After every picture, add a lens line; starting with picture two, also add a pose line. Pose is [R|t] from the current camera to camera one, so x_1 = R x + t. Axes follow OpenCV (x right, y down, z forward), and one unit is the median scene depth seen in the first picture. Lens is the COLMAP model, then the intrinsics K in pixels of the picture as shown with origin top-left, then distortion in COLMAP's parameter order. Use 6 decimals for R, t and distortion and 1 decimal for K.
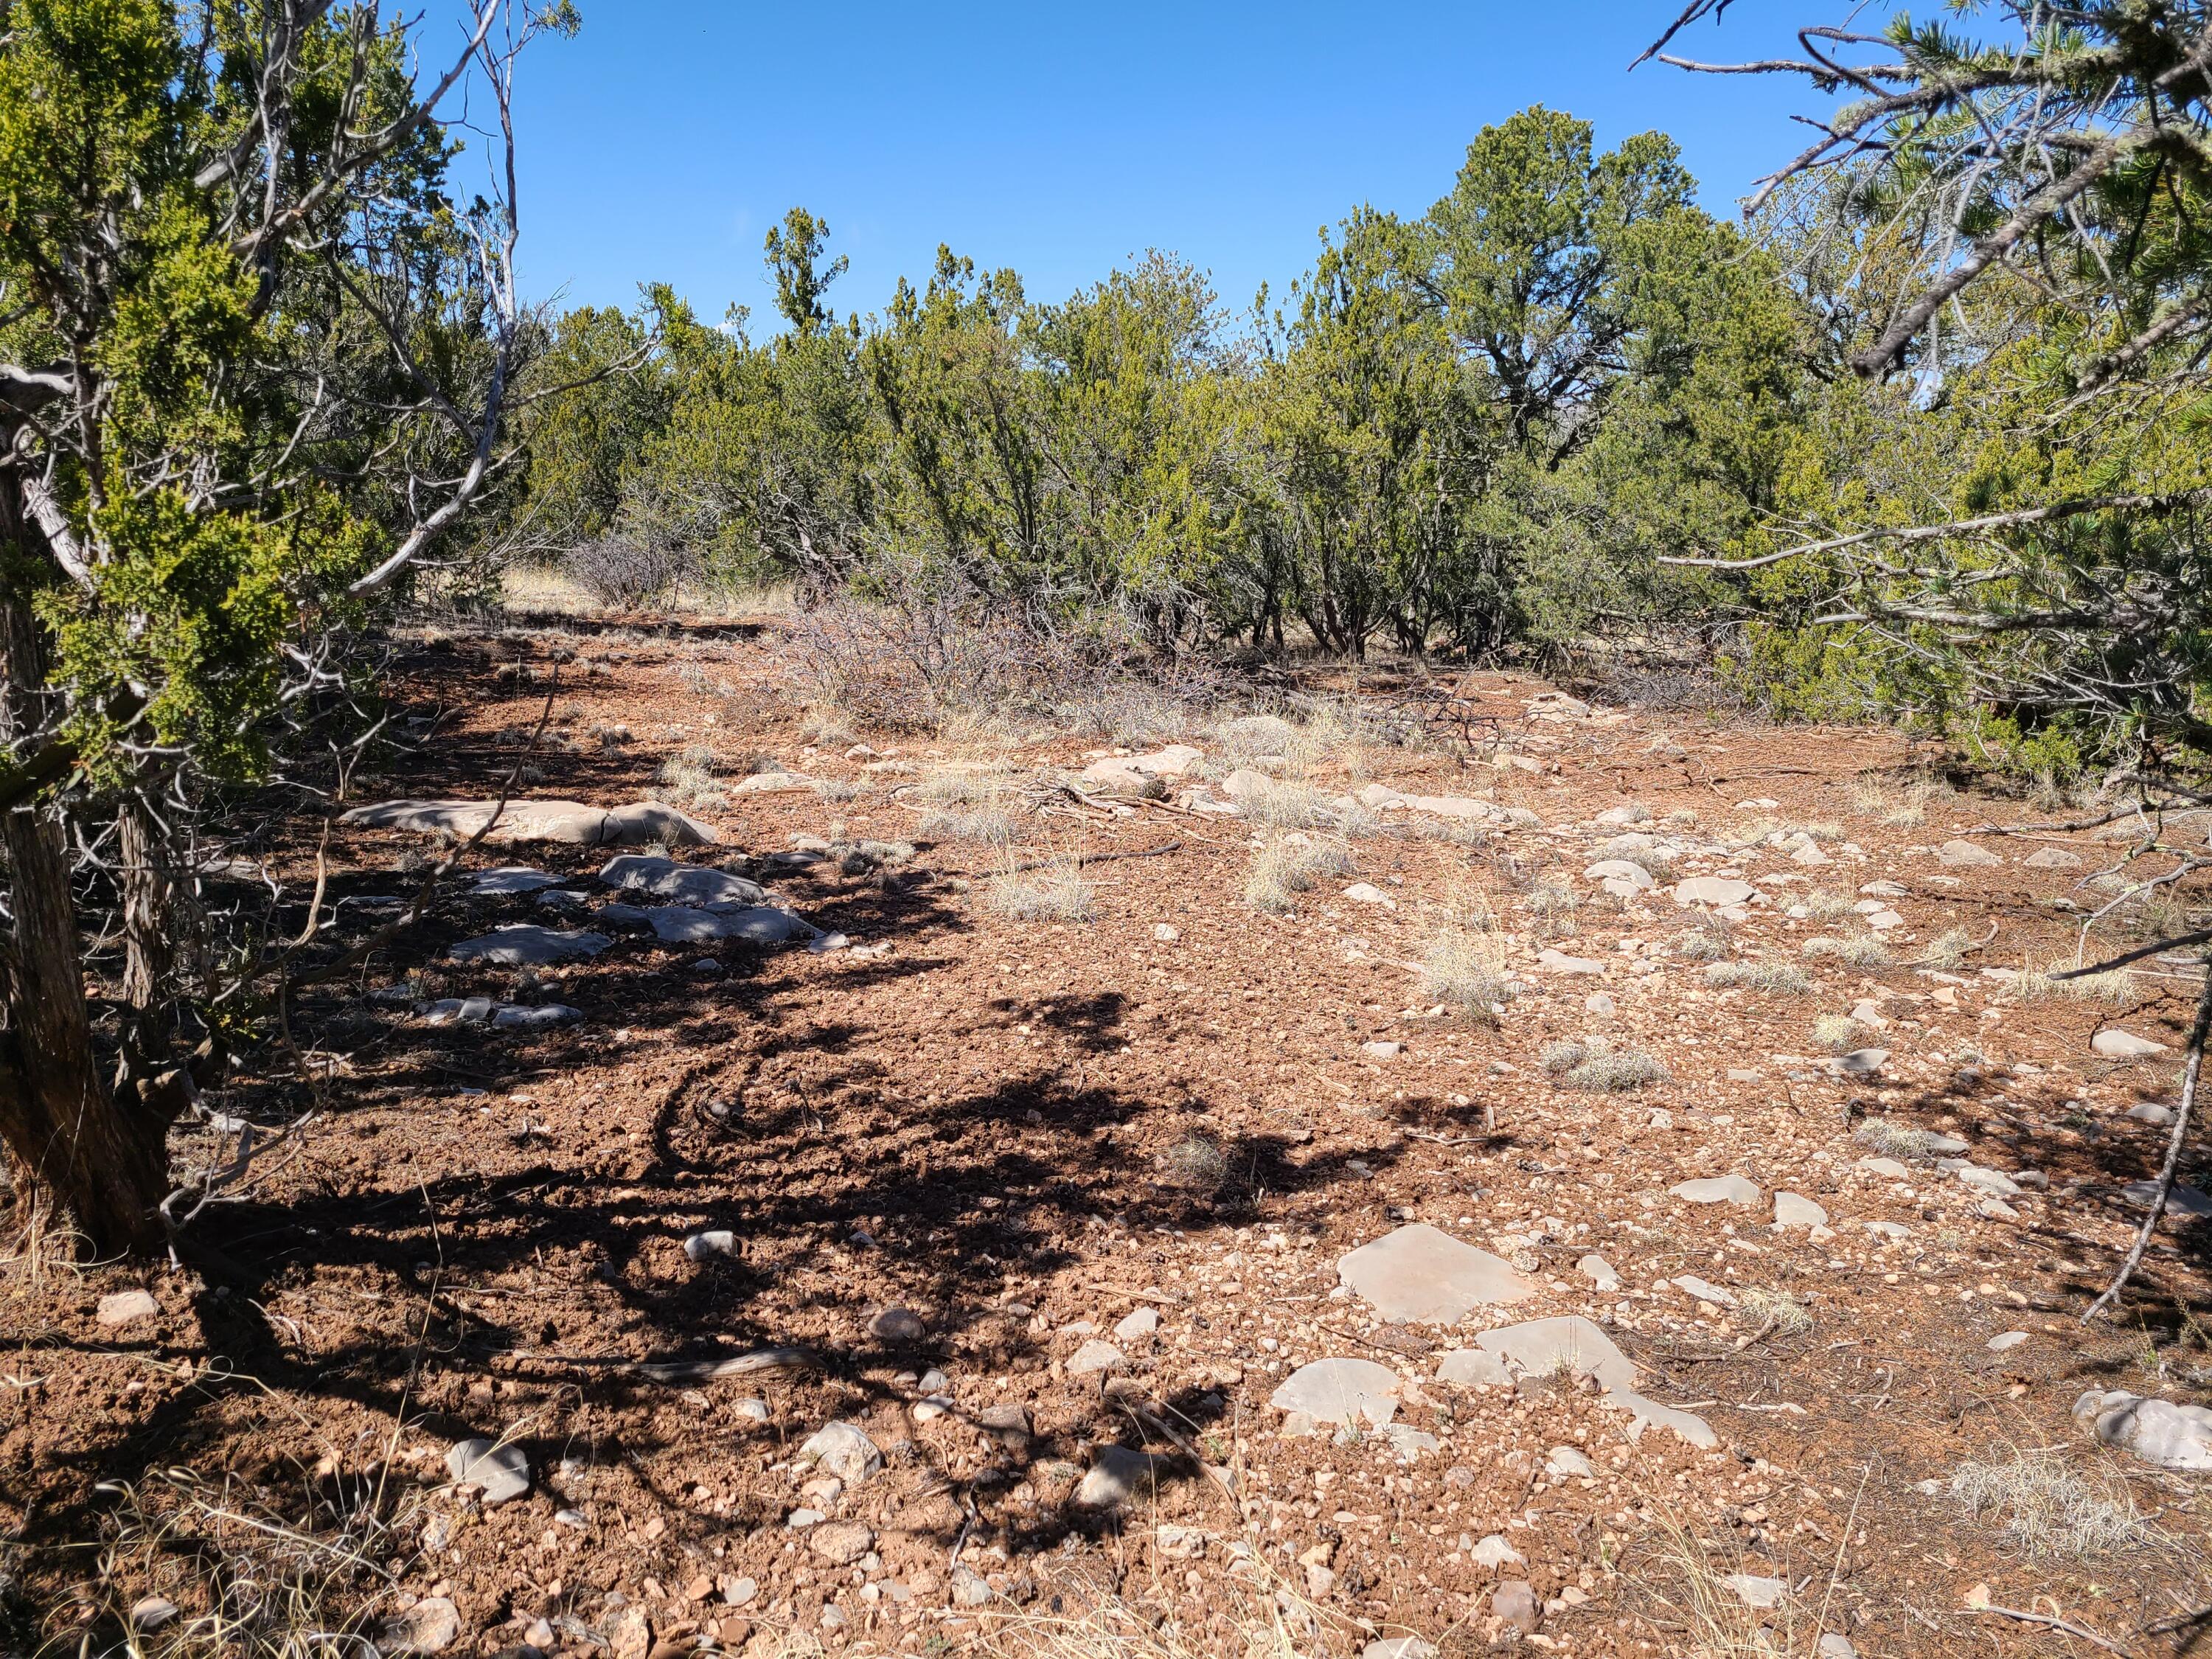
lens RADIAL K [[1678.3, 0, 1105.5], [0, 1678.3, 828.2], [0, 0, 1]] dist [0.002767, -0.004580]
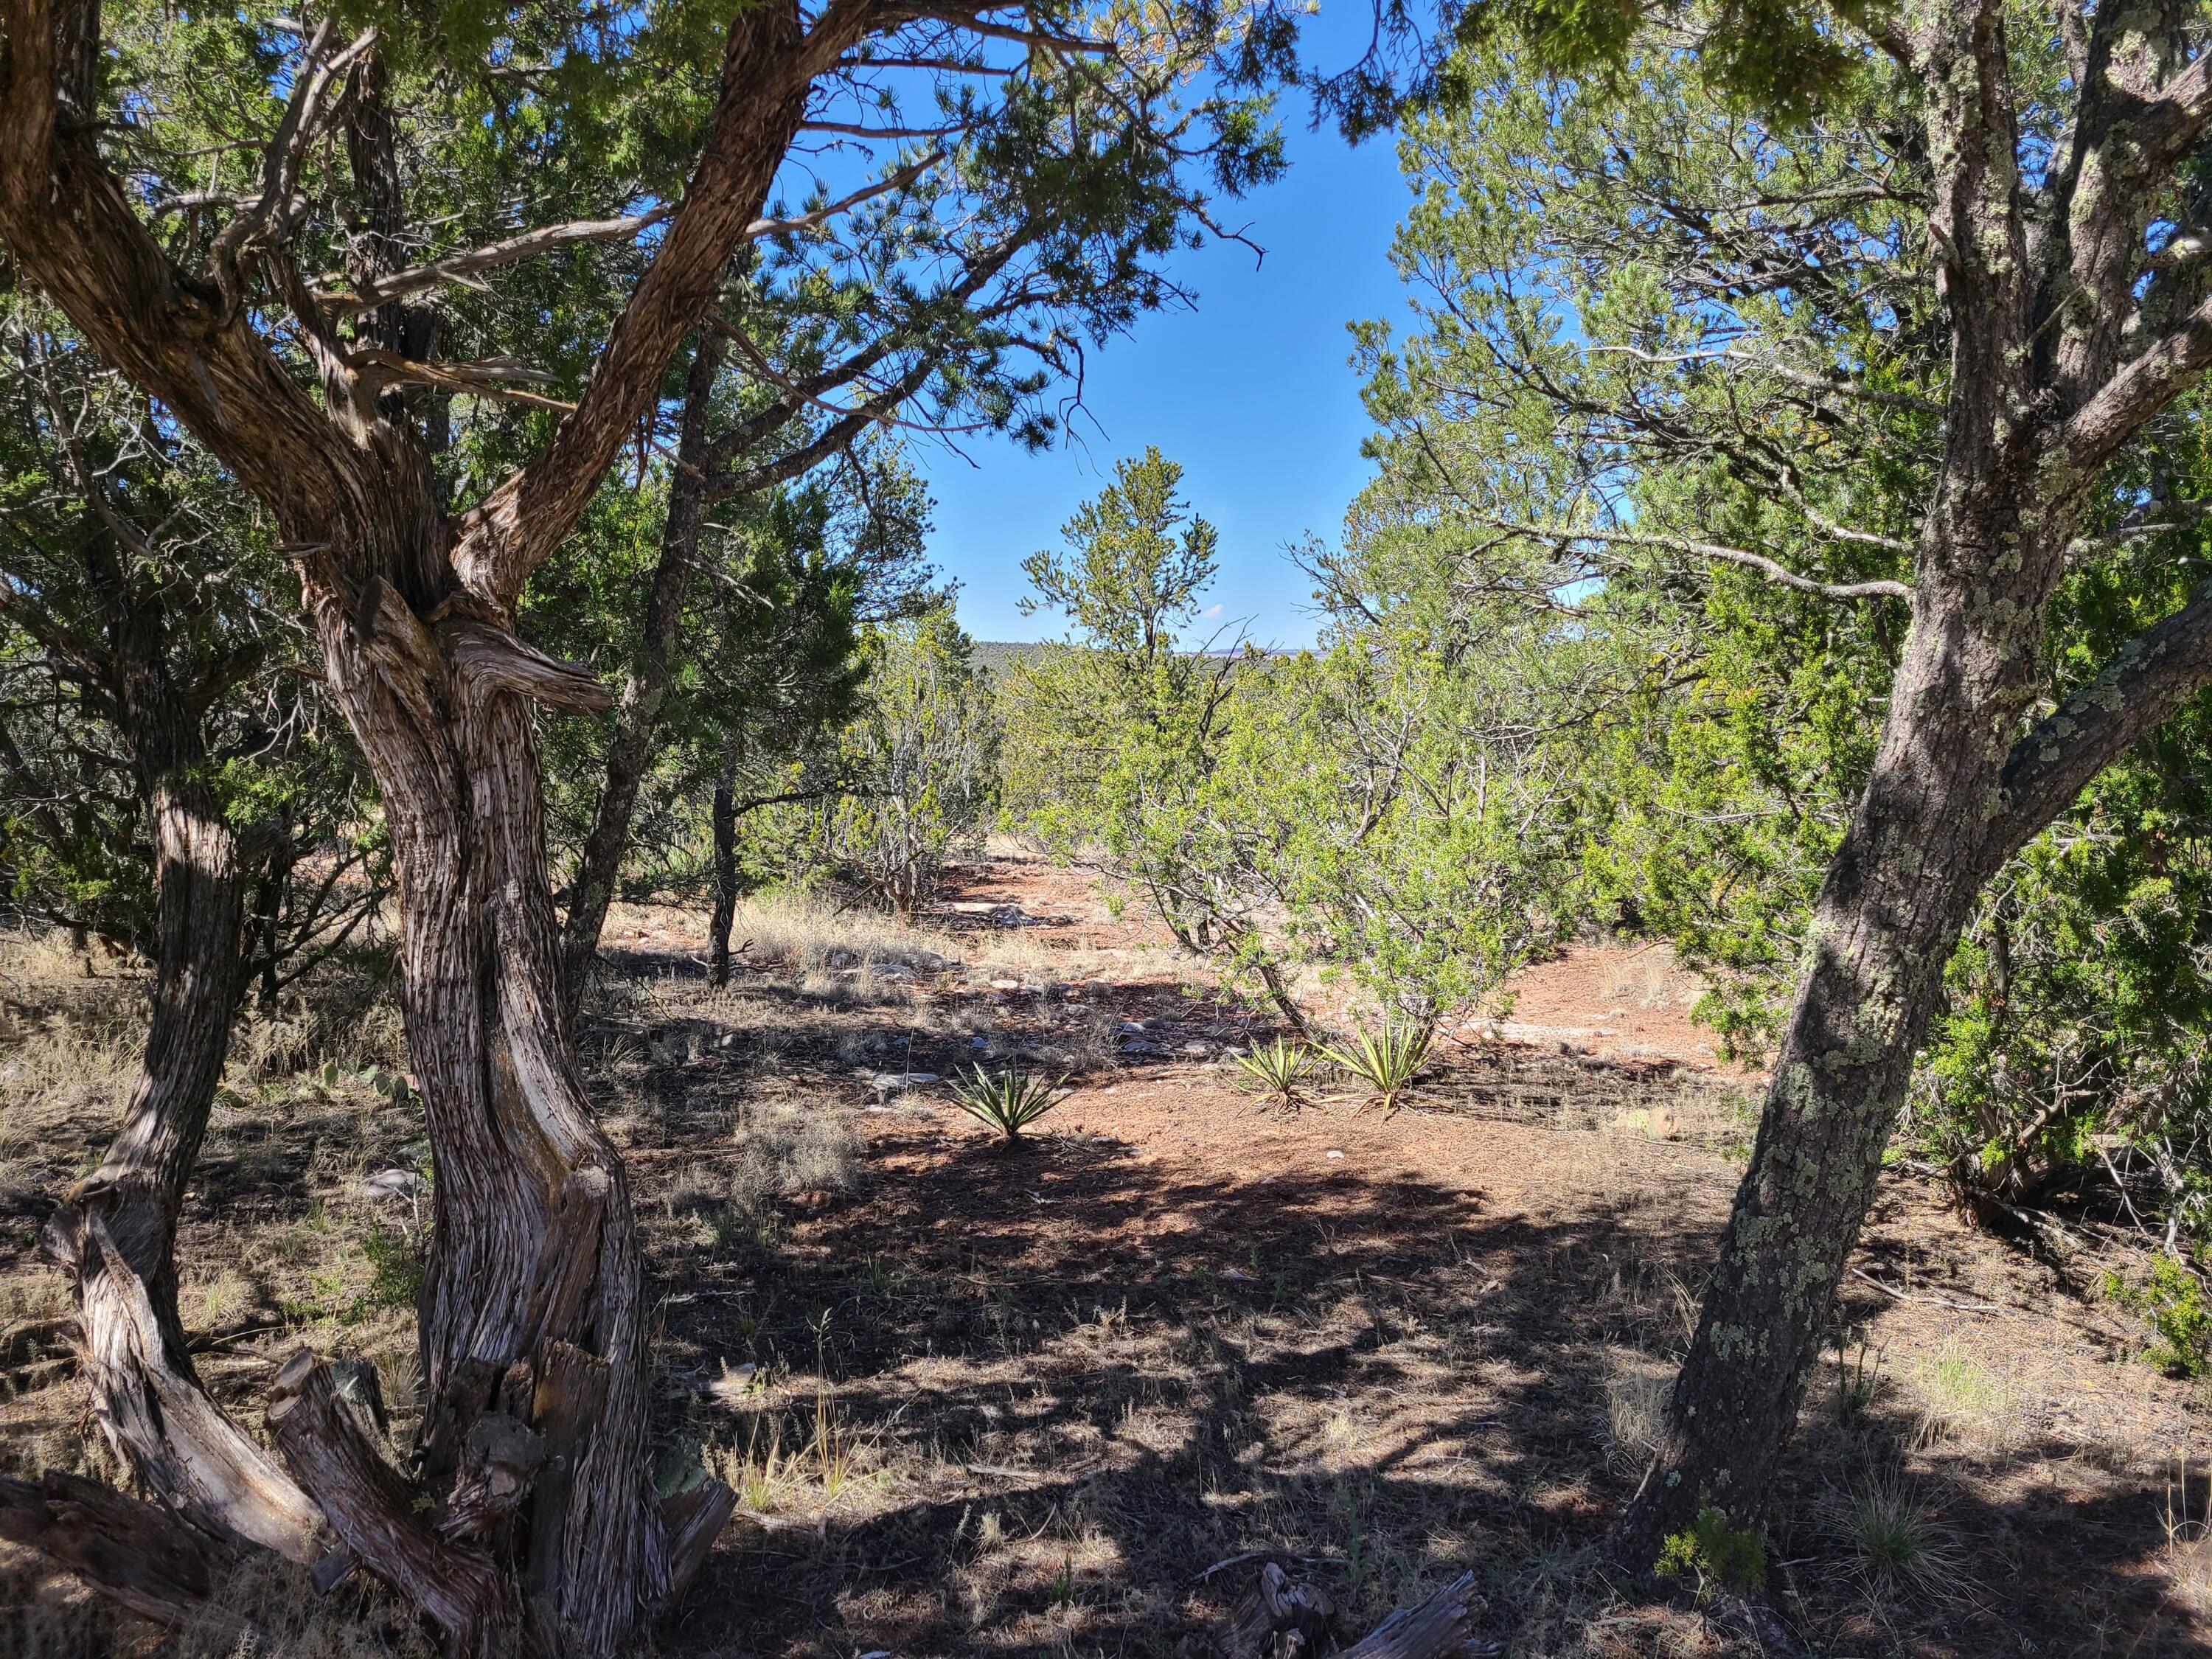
lens RADIAL K [[1678.3, 0, 1106.0], [0, 1678.3, 829.6], [0, 0, 1]] dist [0.002767, -0.004580]
pose [[0.958965, 0.002352, -0.283514, 0.417869], [-0.047728, 0.987035, -0.153247, 0.168689], [0.279477, 0.160490, 0.946644, -1.038563]]
